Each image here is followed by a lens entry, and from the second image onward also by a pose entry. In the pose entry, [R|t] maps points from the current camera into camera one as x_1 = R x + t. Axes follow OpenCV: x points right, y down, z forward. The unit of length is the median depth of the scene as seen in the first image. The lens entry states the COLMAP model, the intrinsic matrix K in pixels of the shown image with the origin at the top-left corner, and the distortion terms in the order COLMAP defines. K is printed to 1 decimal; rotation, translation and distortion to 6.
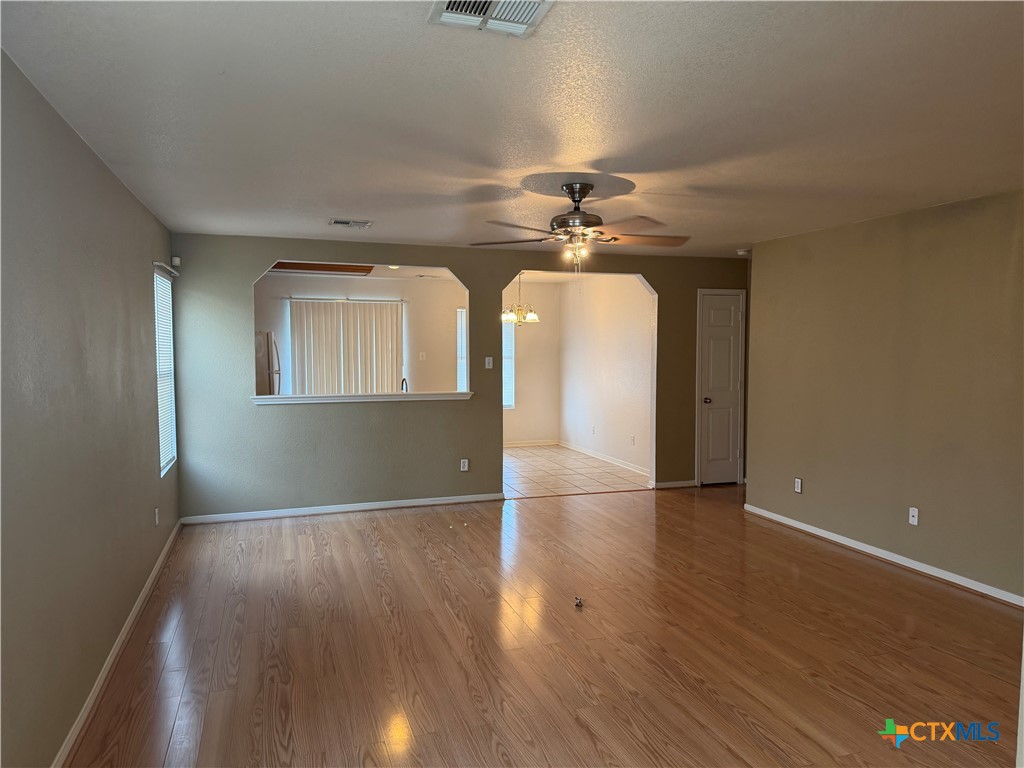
lens RADIAL K [[718.8, 0, 520.3], [0, 718.8, 387.8], [0, 0, 1]] dist [0.046930, -0.057563]
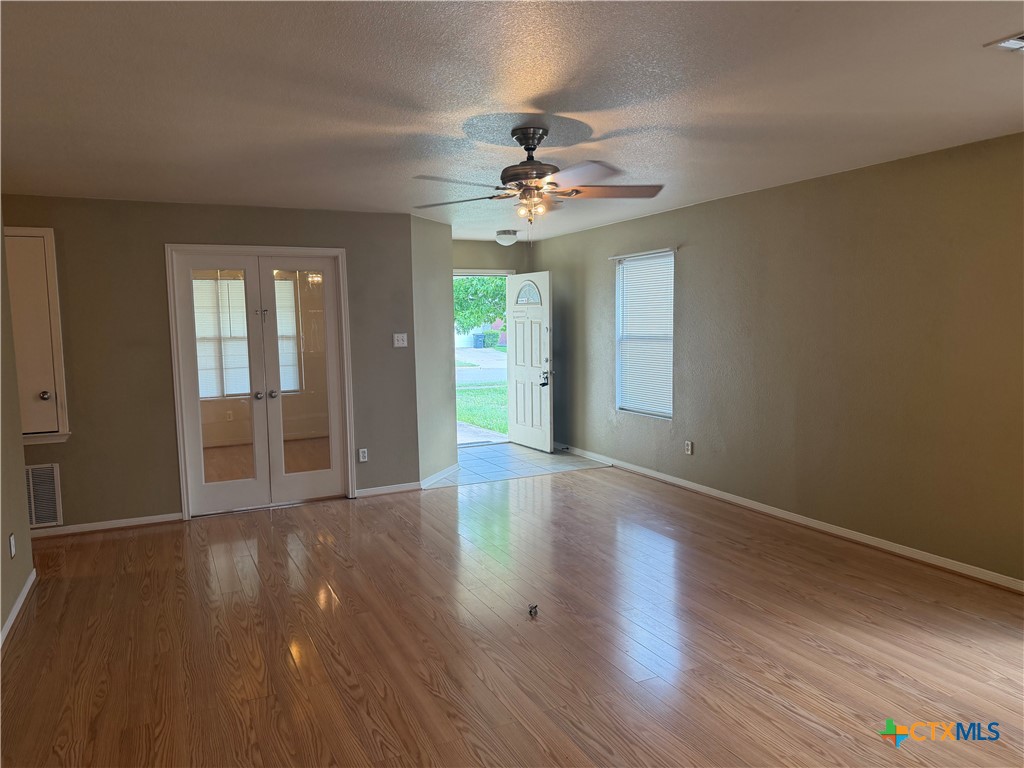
lens RADIAL K [[718.8, 0, 518.0], [0, 718.8, 383.6], [0, 0, 1]] dist [0.046930, -0.057563]
pose [[-0.990886, 0.033660, -0.130433, 0.169236], [0.013449, 0.988159, 0.152840, -0.091507], [0.134034, 0.149693, -0.979606, 1.499522]]
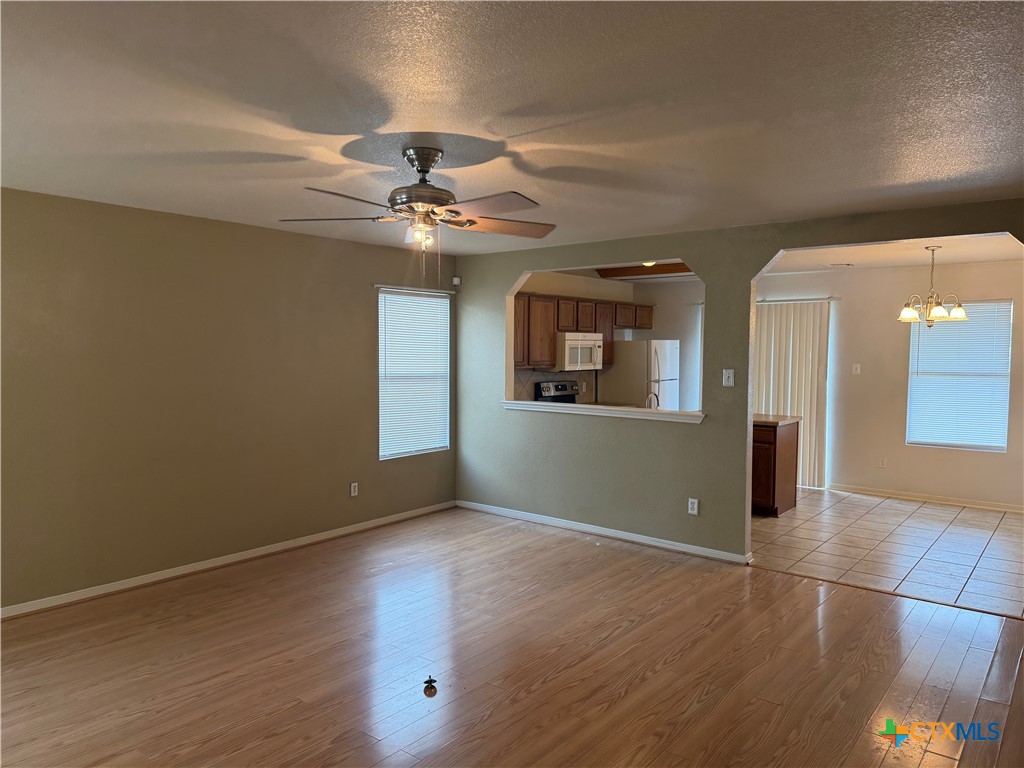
lens RADIAL K [[718.8, 0, 497.6], [0, 718.8, 378.9], [0, 0, 1]] dist [0.046930, -0.057563]
pose [[0.525641, 0.042666, -0.849636, 0.636651], [-0.060549, 0.998085, 0.012661, -0.038501], [0.848549, 0.044789, 0.527218, 0.525368]]
